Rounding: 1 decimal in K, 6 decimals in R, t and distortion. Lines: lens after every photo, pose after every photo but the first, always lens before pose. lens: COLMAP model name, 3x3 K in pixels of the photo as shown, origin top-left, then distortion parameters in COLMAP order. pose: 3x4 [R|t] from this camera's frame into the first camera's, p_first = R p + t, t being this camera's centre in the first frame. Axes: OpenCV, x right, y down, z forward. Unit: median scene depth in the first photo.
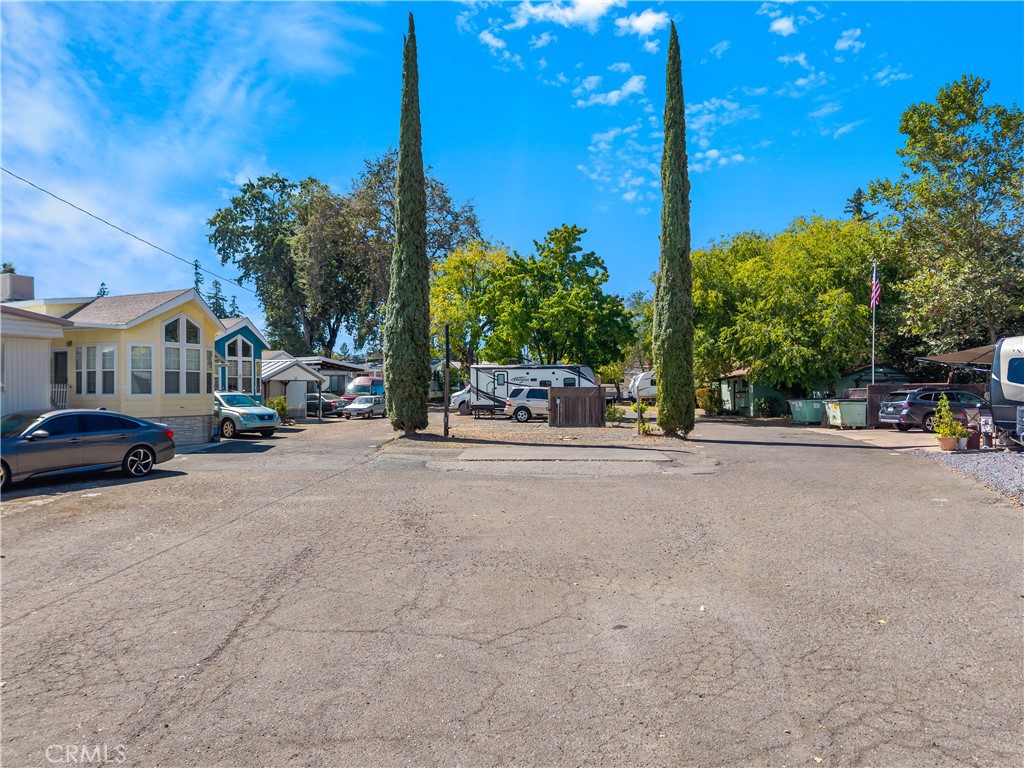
lens RADIAL K [[697.9, 0, 512.9], [0, 697.9, 384.7], [0, 0, 1]] dist [0.033321, -0.026352]
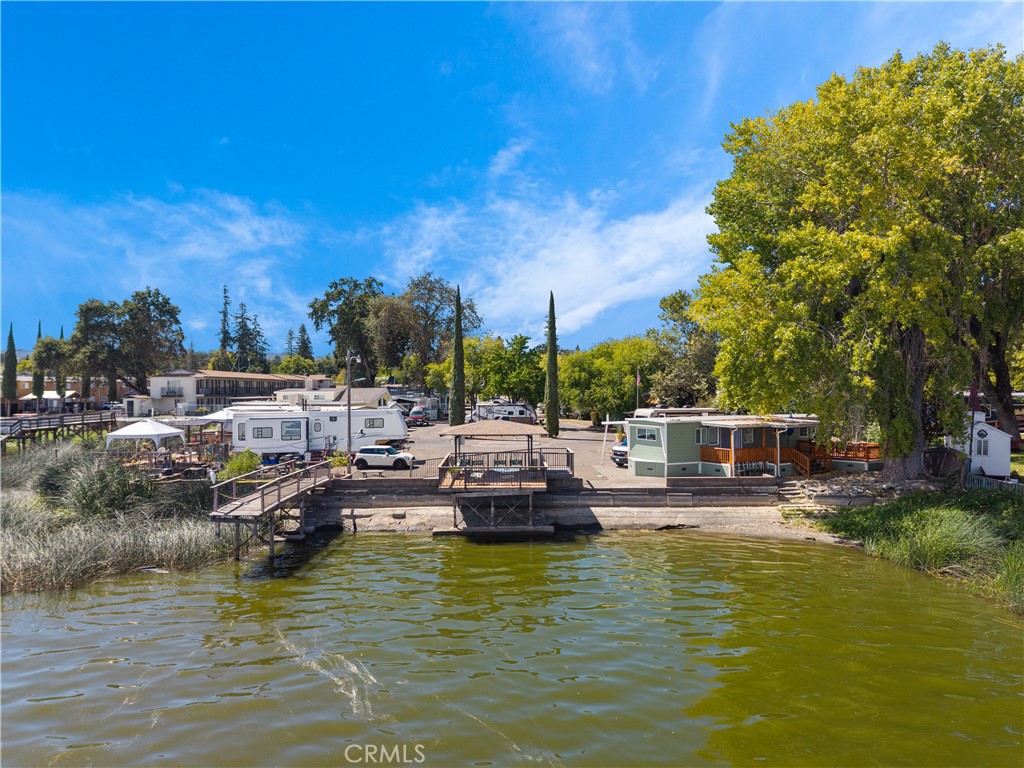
lens RADIAL K [[697.9, 0, 511.0], [0, 697.9, 384.4], [0, 0, 1]] dist [0.033321, -0.026352]
pose [[0.999841, -0.002611, 0.017667, 0.009534], [0.002596, 0.999996, 0.000901, -0.091700], [-0.017669, -0.000855, 0.999844, -1.161705]]
